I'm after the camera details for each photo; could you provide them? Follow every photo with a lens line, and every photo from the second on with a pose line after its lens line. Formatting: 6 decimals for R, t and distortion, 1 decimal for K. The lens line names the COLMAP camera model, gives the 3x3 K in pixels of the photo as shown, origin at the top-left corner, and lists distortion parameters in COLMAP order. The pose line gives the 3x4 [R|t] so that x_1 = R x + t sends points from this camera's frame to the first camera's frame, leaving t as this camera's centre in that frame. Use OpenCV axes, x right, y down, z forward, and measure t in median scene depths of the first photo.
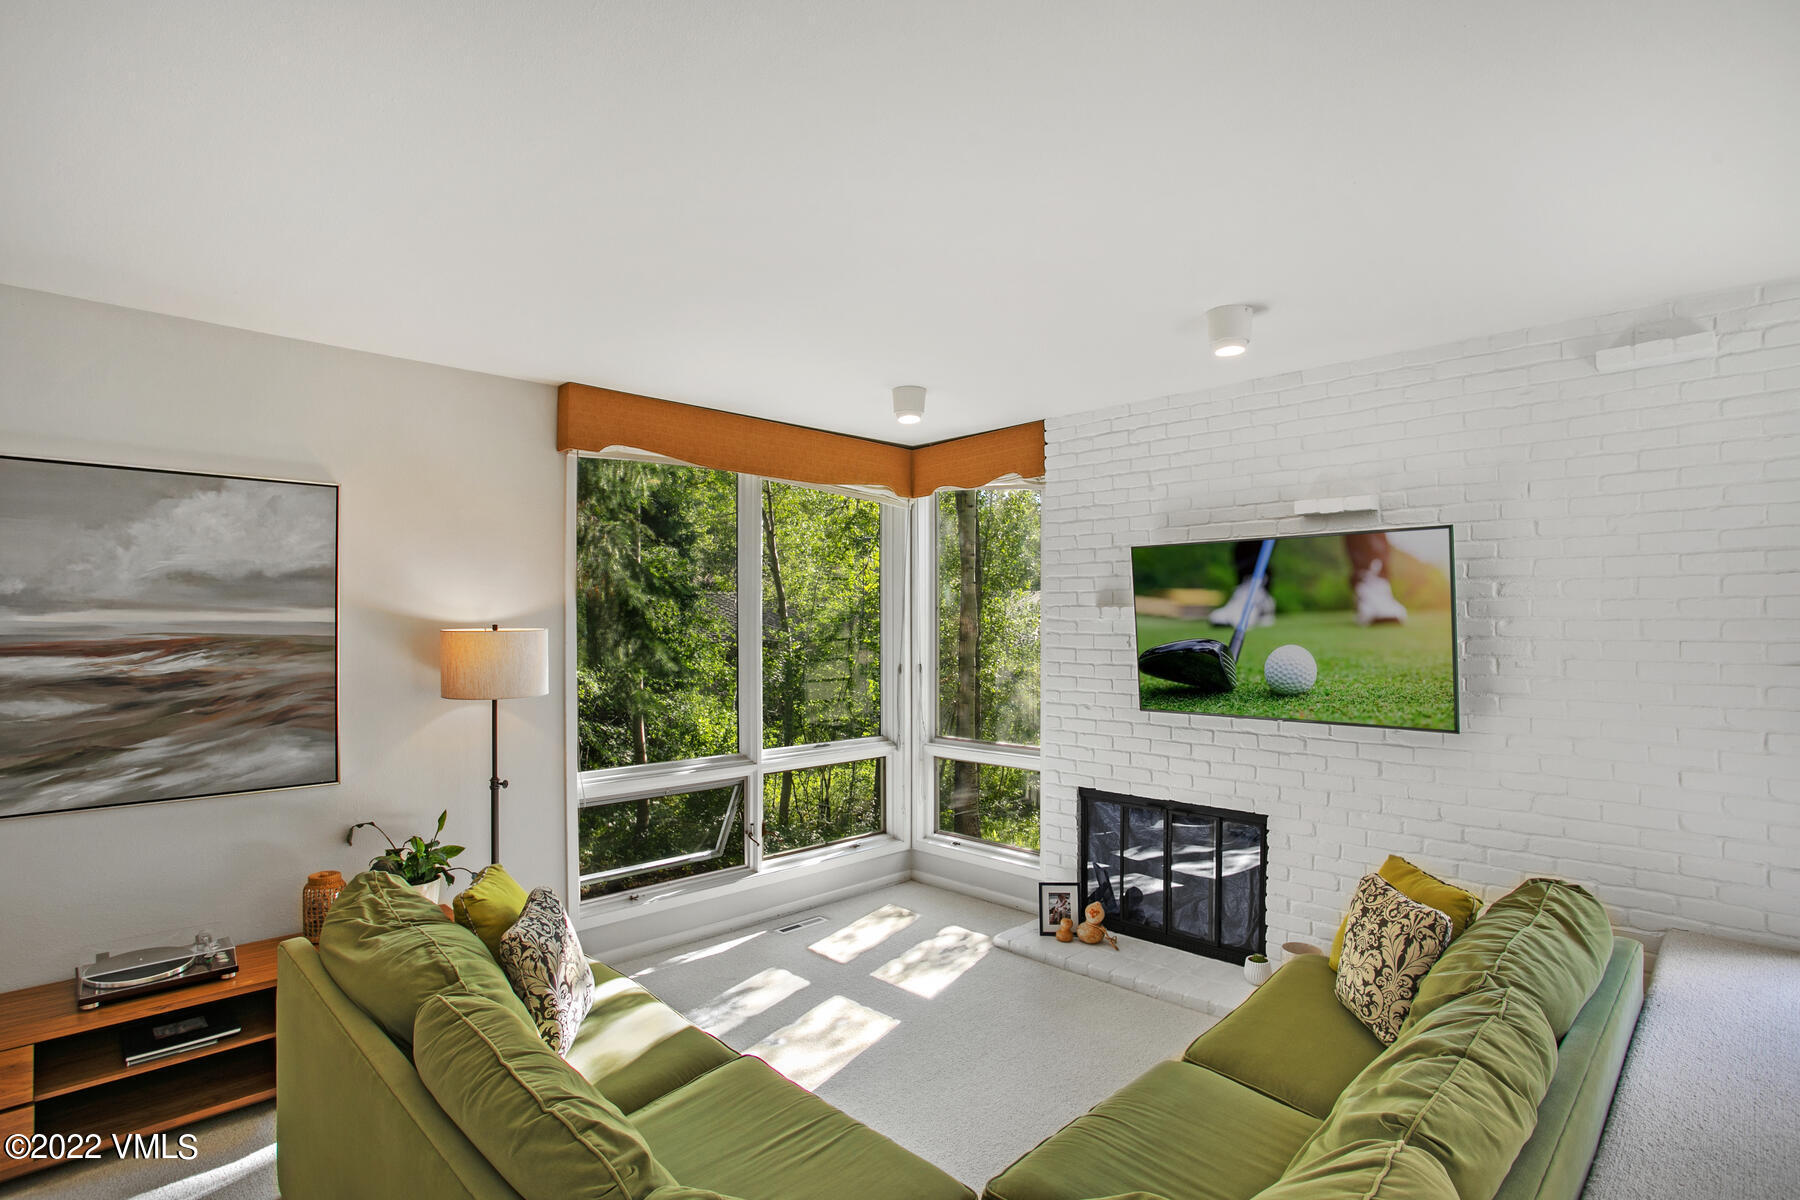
lens RADIAL K [[922.0, 0, 874.2], [0, 922.0, 570.1], [0, 0, 1]] dist [-0.048972, 0.015570]
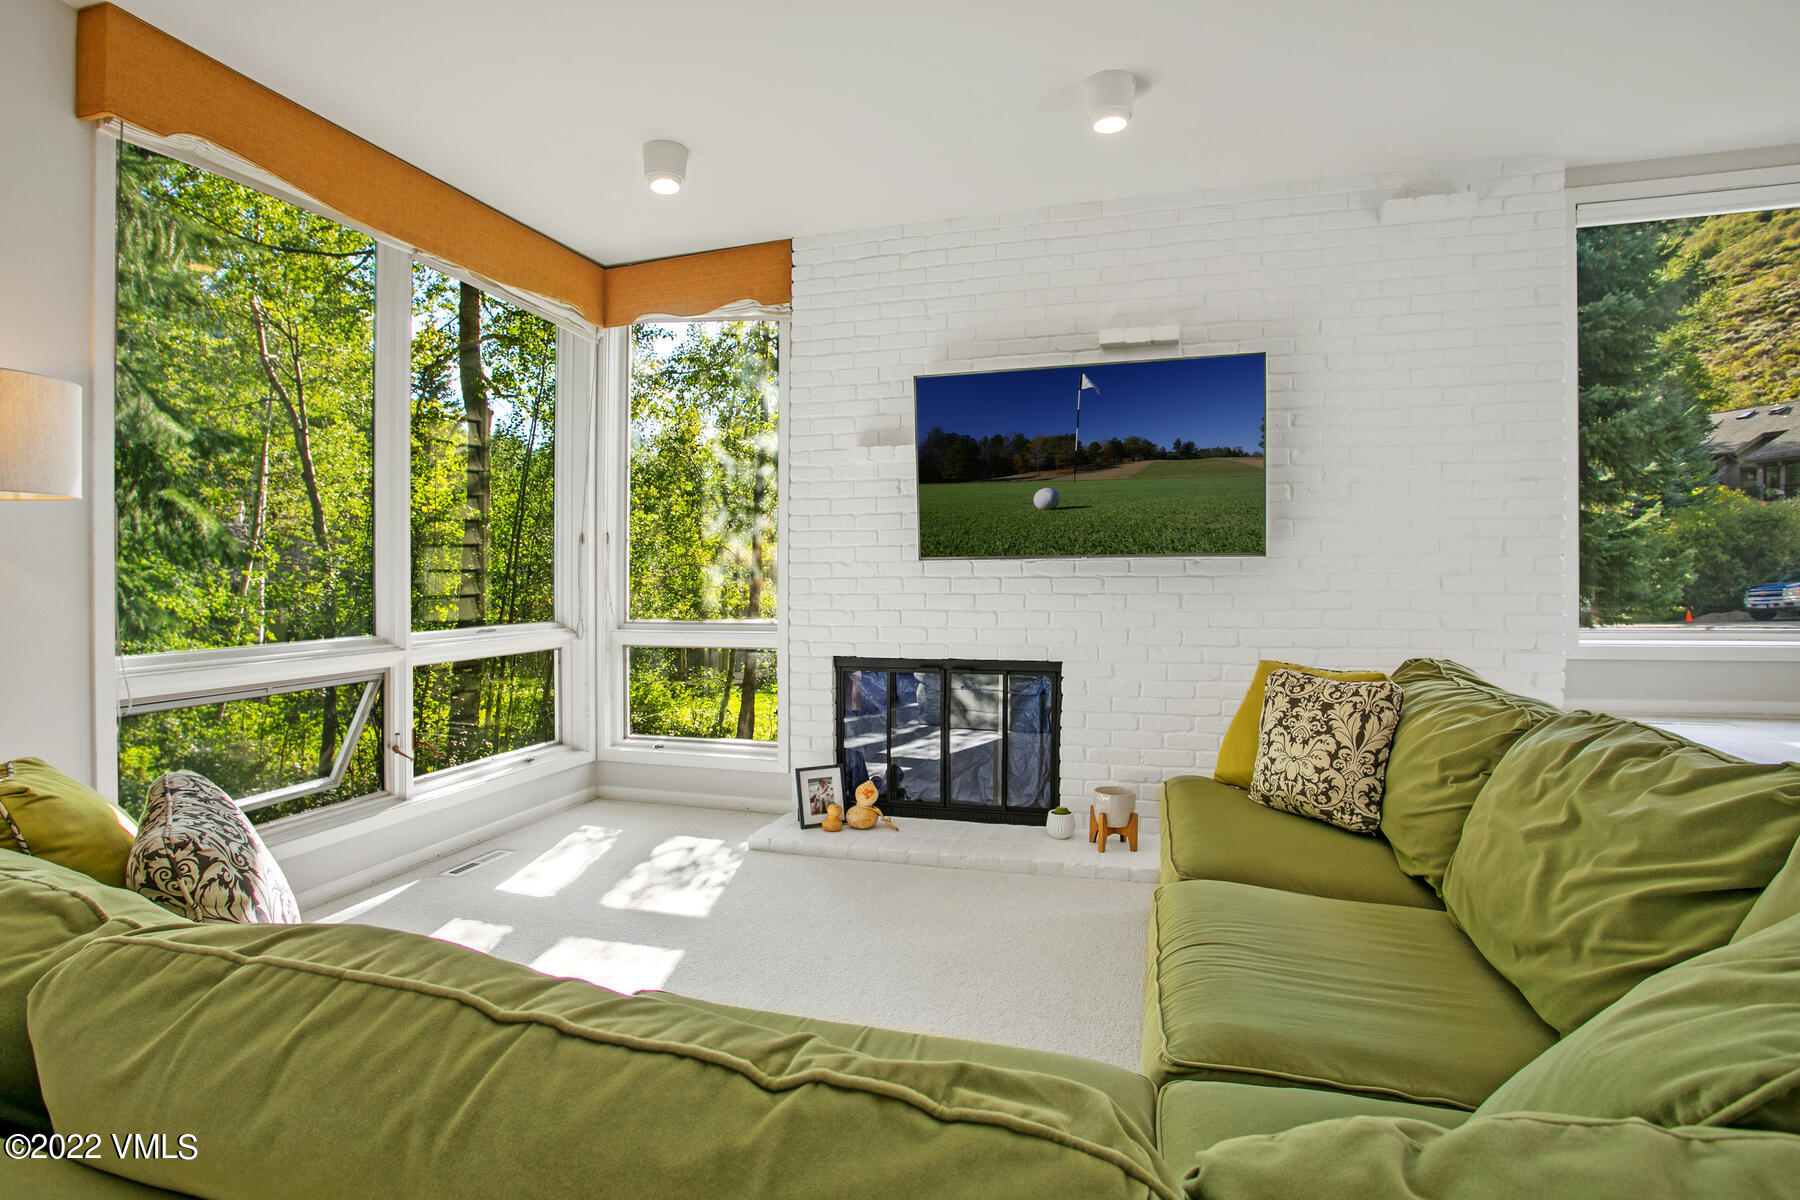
lens RADIAL K [[922.0, 0, 888.2], [0, 922.0, 554.9], [0, 0, 1]] dist [-0.048972, 0.015570]
pose [[0.863656, 0.023247, 0.503545, -0.187370], [-0.032716, 0.999415, 0.009974, 0.140031], [-0.503019, -0.025088, 0.863911, 0.242740]]
